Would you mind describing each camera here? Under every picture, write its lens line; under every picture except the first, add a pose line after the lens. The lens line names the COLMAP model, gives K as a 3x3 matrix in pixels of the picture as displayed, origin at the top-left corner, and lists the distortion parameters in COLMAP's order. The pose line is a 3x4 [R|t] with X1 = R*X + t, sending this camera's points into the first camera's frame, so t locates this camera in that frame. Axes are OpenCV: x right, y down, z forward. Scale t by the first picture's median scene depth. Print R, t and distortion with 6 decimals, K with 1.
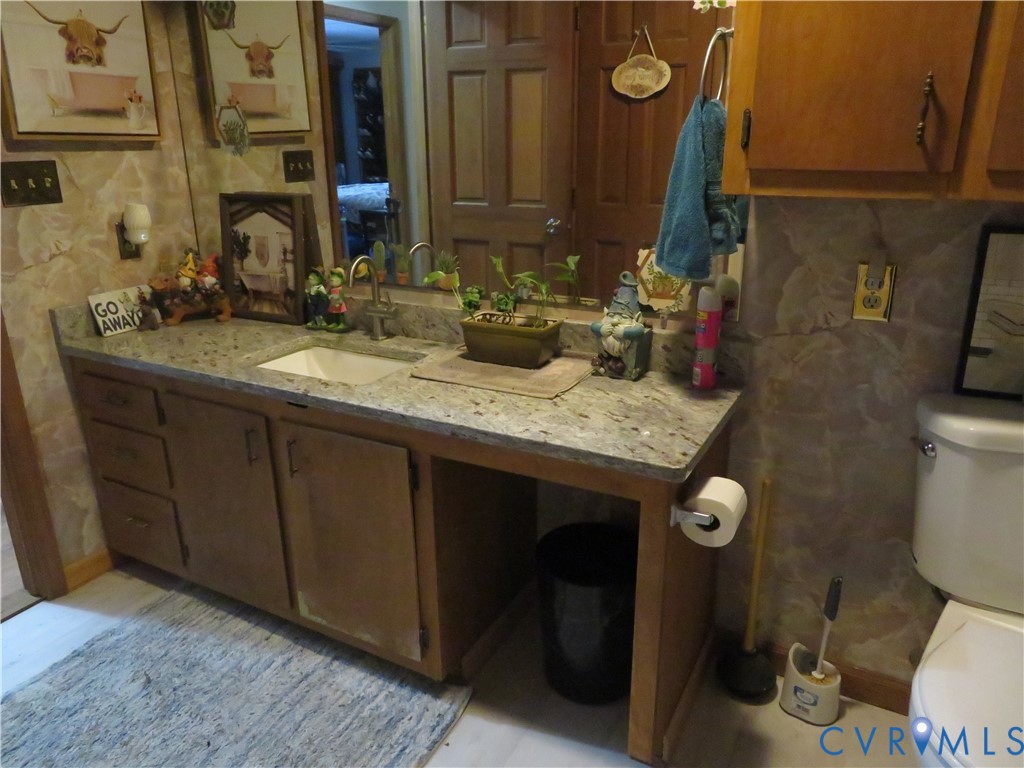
lens RADIAL K [[740.2, 0, 510.6], [0, 740.2, 380.9], [0, 0, 1]] dist [0.003169, 0.001087]
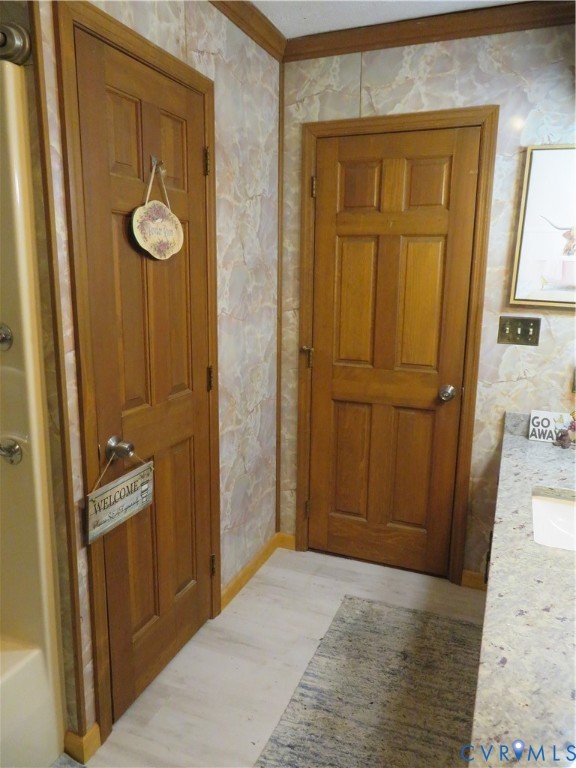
lens RADIAL K [[555.2, 0, 287.7], [0, 555.2, 384.8], [0, 0, 1]] dist [0.003169, 0.001087]
pose [[0.102763, 0.216352, -0.970892, 0.436573], [-0.333574, 0.927035, 0.171272, -0.196620], [0.937106, 0.306264, 0.167434, 0.386104]]
